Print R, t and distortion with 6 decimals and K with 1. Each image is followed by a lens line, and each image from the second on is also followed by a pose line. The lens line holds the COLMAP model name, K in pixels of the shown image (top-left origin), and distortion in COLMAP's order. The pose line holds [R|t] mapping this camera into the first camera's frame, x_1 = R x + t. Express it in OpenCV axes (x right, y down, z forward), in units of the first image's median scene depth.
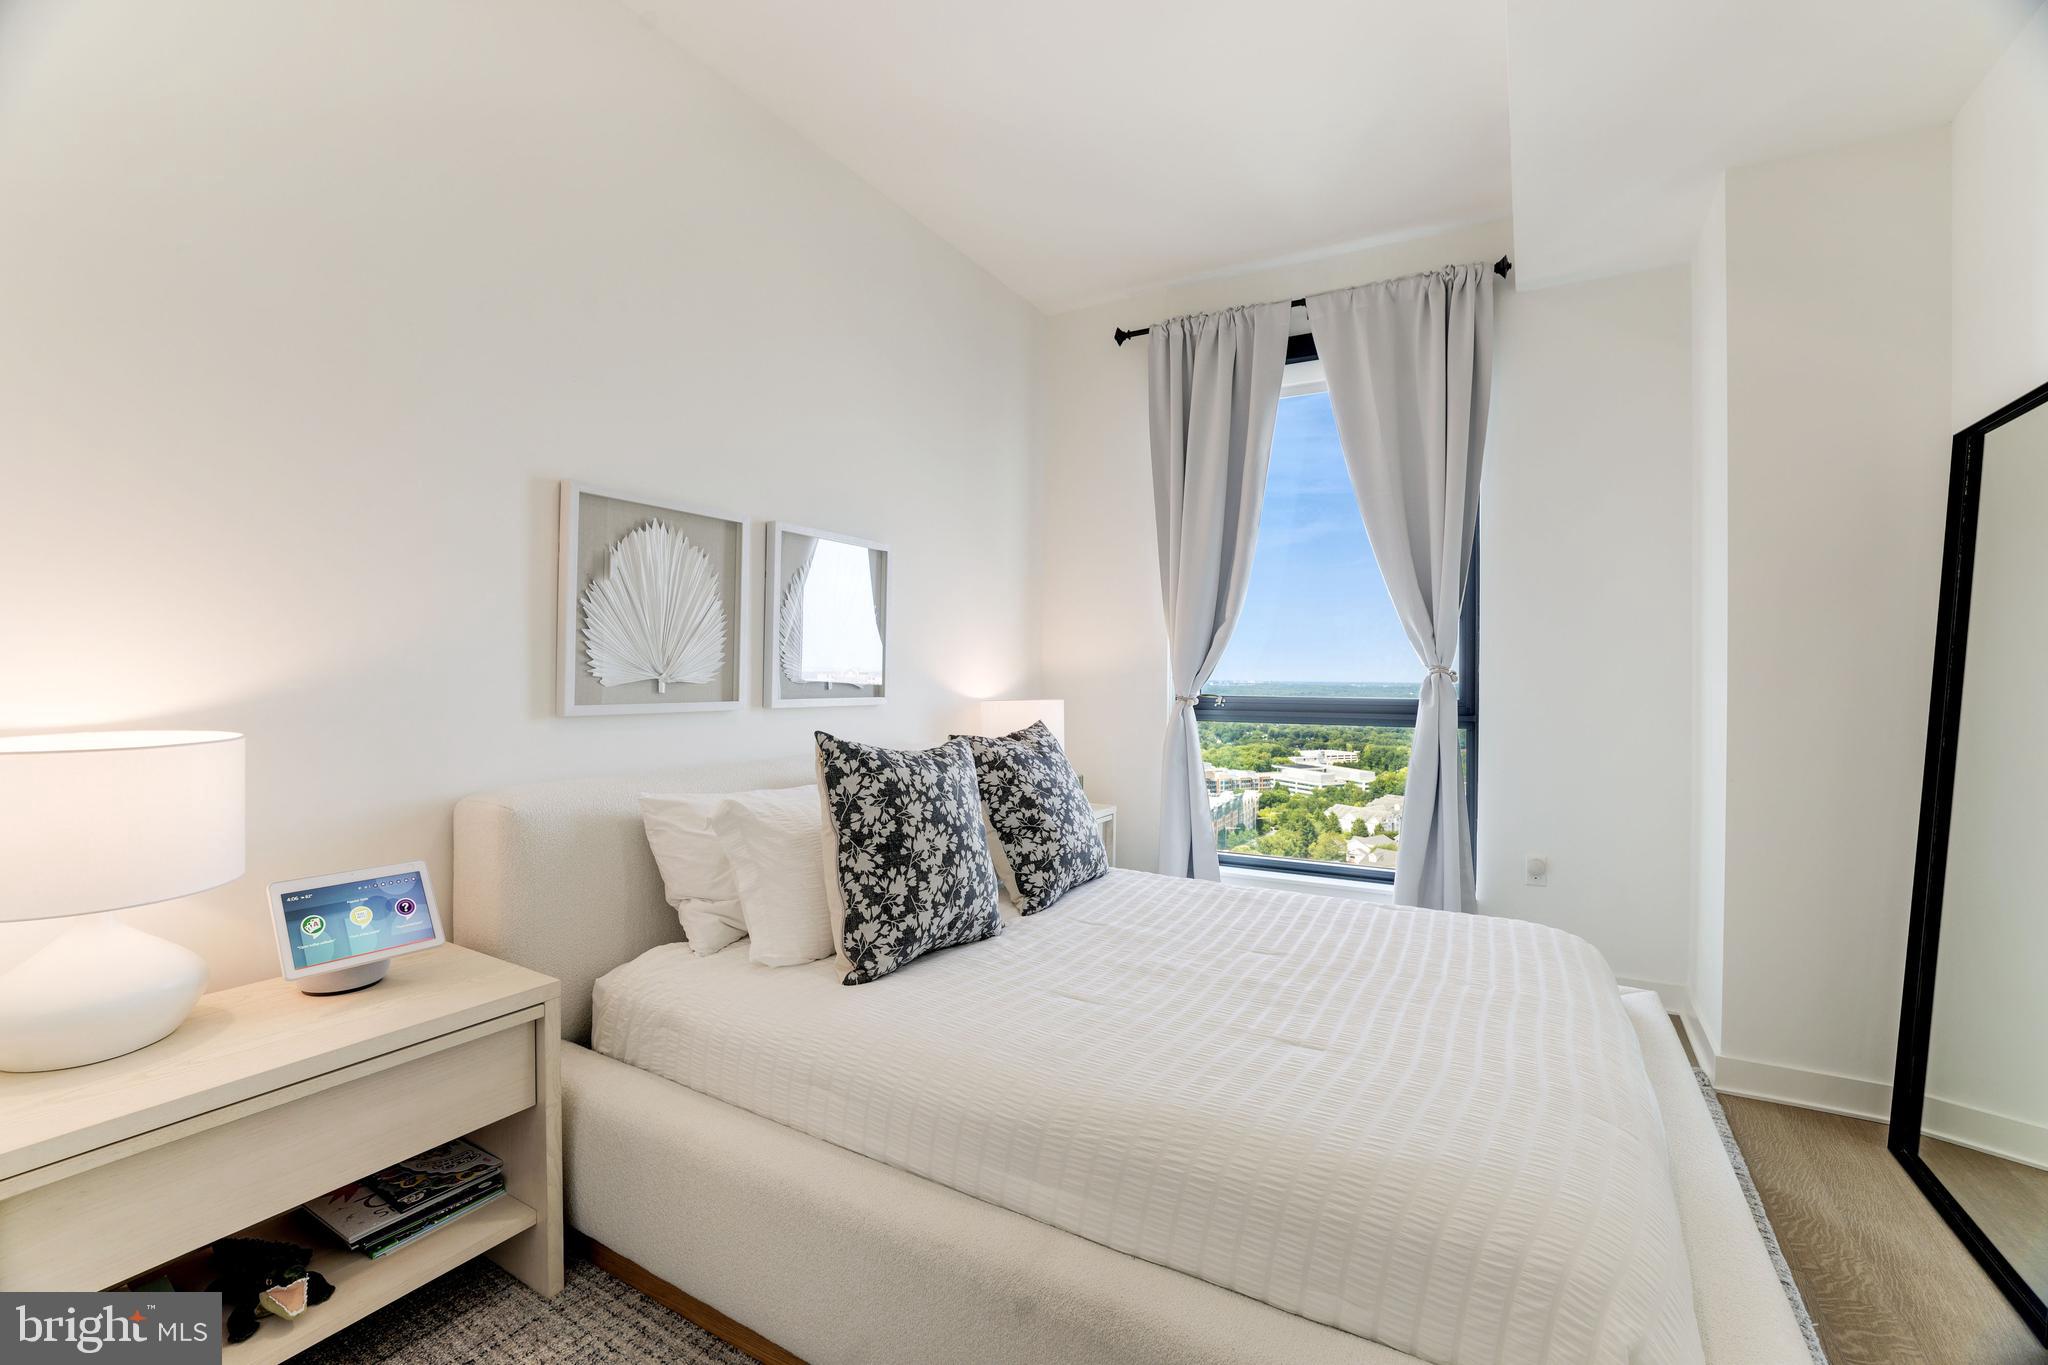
lens RADIAL K [[888.5, 0, 1029.8], [0, 888.5, 671.8], [0, 0, 1]] dist [-0.023641, 0.004463]
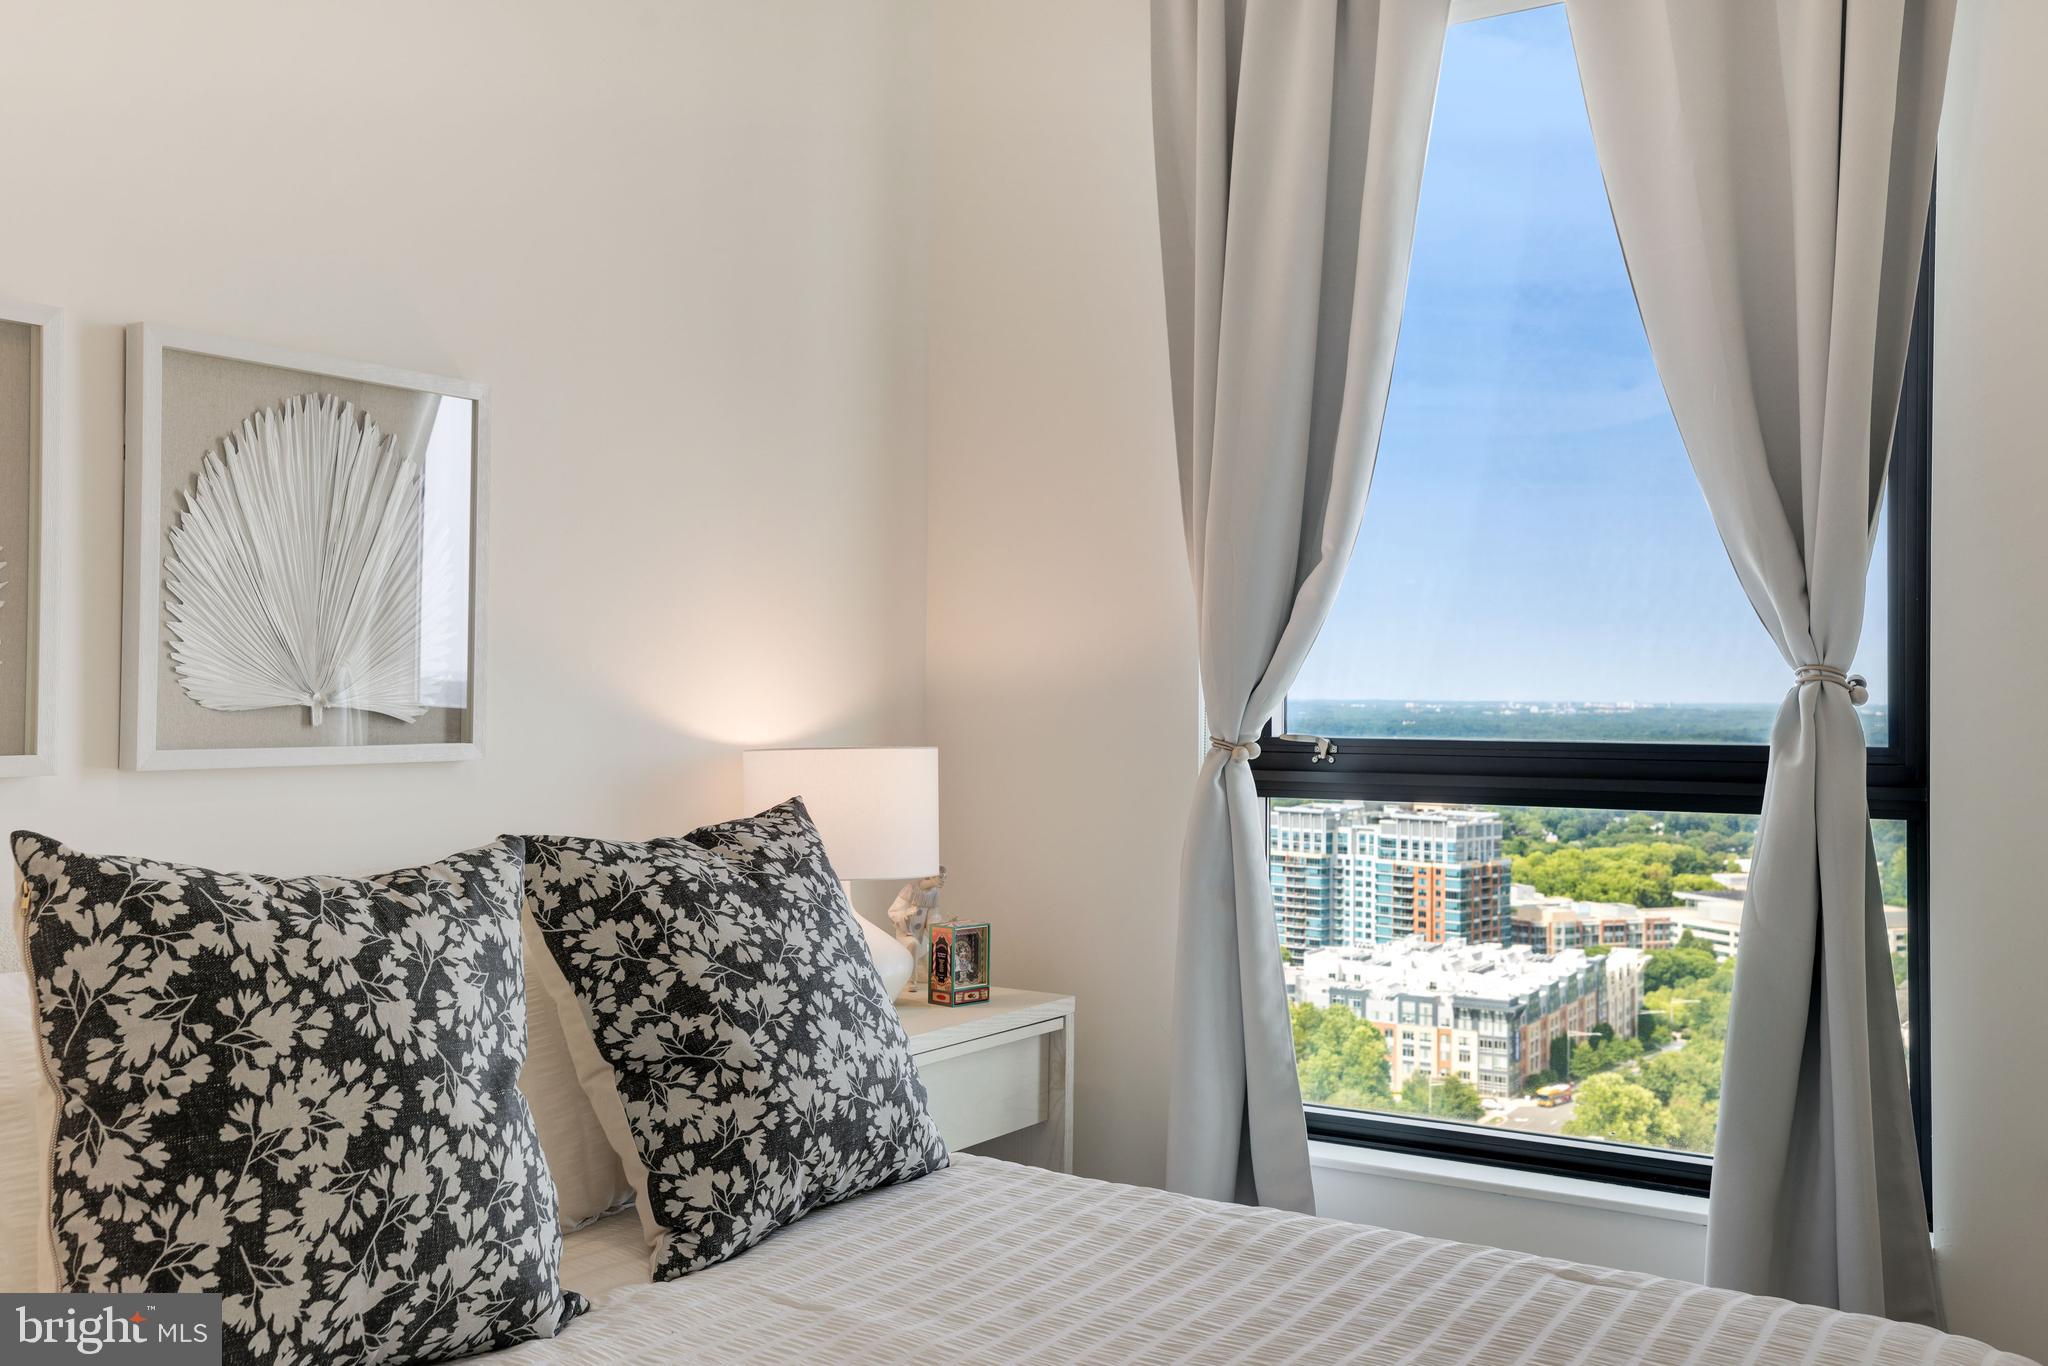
lens RADIAL K [[1957.9, 0, 1037.1], [0, 1957.9, 662.3], [0, 0, 1]] dist [0.068742, 0.000000]
pose [[0.998745, -0.003684, -0.049944, 0.210264], [0.003175, 0.999942, -0.010279, 0.001090], [0.049979, 0.010108, 0.998699, 0.099185]]
